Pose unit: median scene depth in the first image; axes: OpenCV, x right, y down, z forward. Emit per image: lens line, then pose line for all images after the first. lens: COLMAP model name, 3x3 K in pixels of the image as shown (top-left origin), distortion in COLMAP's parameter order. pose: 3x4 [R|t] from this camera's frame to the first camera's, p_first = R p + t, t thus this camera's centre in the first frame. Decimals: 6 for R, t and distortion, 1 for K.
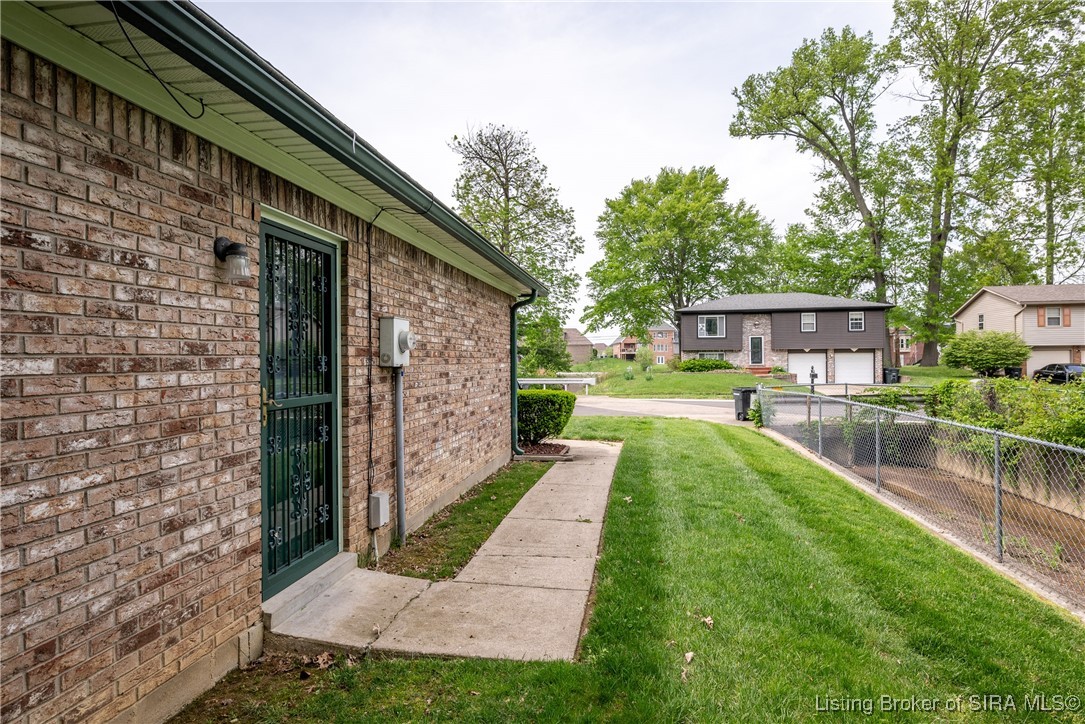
lens RADIAL K [[609.9, 0, 505.6], [0, 609.9, 363.6], [0, 0, 1]] dist [-0.000255, 0.001197]
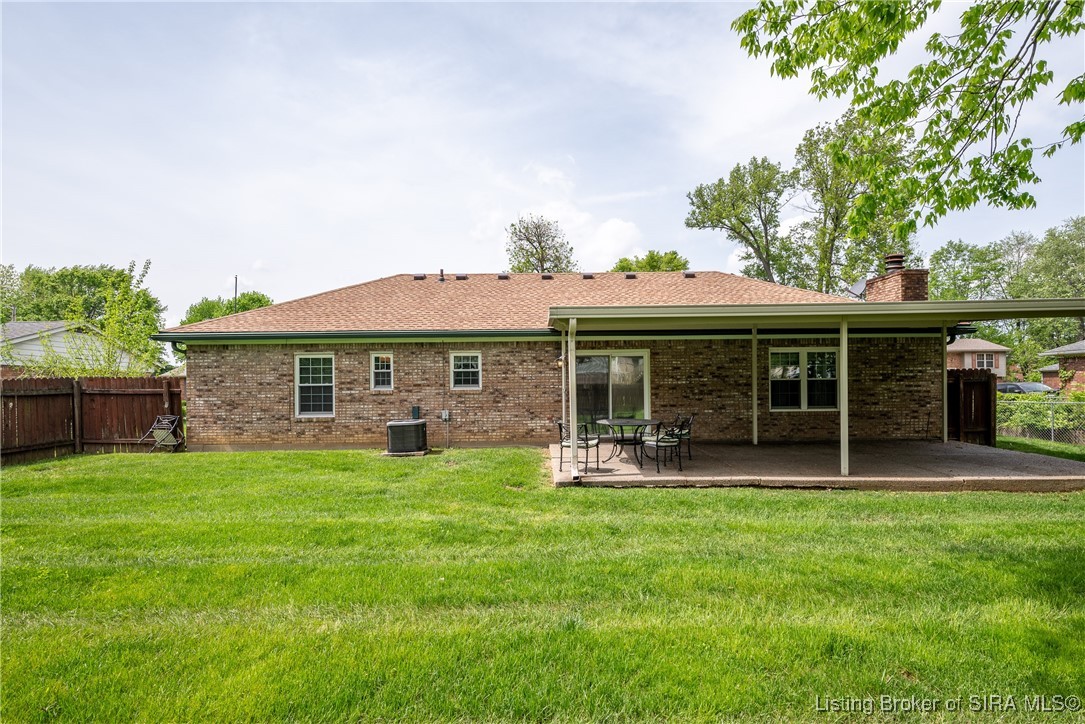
lens RADIAL K [[538.9, 0, 545.9], [0, 538.9, 403.9], [0, 0, 1]] dist [0.002687, -0.000746]
pose [[0.984511, -0.005862, 0.175222, -0.193321], [0.002353, 0.999793, 0.020229, 0.004037], [-0.175304, -0.019503, 0.984321, -0.191180]]
